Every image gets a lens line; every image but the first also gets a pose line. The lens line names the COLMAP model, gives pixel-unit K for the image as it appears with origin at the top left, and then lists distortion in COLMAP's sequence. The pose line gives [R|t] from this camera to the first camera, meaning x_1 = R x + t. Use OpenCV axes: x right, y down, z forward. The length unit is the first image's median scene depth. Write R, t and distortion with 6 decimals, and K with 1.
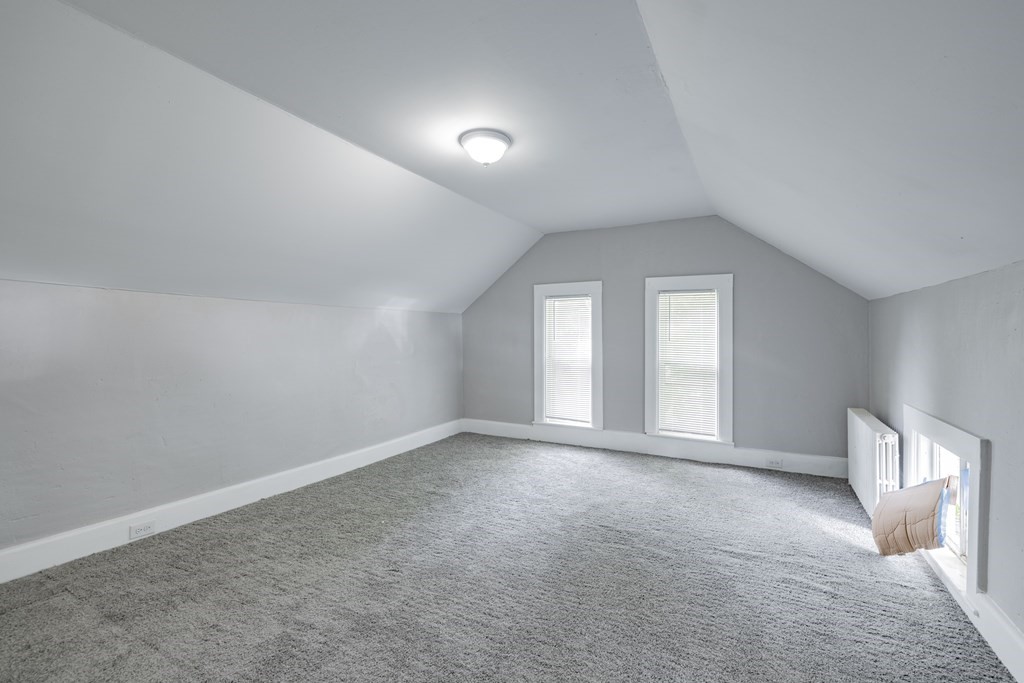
lens RADIAL K [[433.9, 0, 517.1], [0, 433.9, 336.8], [0, 0, 1]] dist [-0.001101, 0.000244]
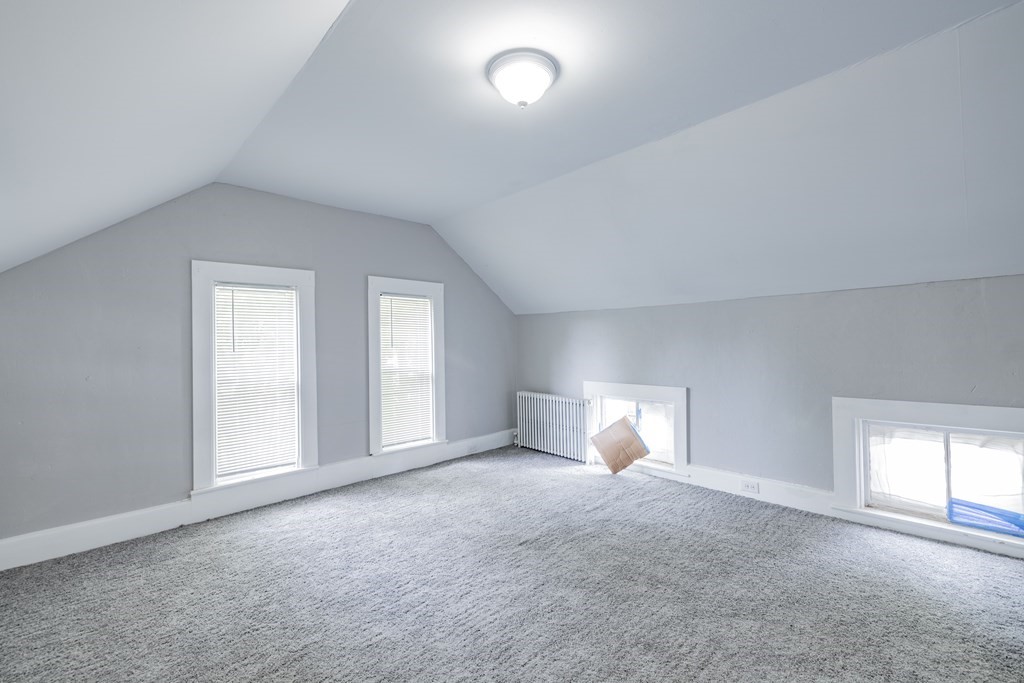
lens RADIAL K [[433.9, 0, 515.1], [0, 433.9, 340.1], [0, 0, 1]] dist [-0.001101, 0.000244]
pose [[0.314468, -0.004641, 0.949257, -0.478357], [0.021397, 0.999769, -0.002201, 0.001148], [-0.949027, 0.021003, 0.314495, 0.496200]]
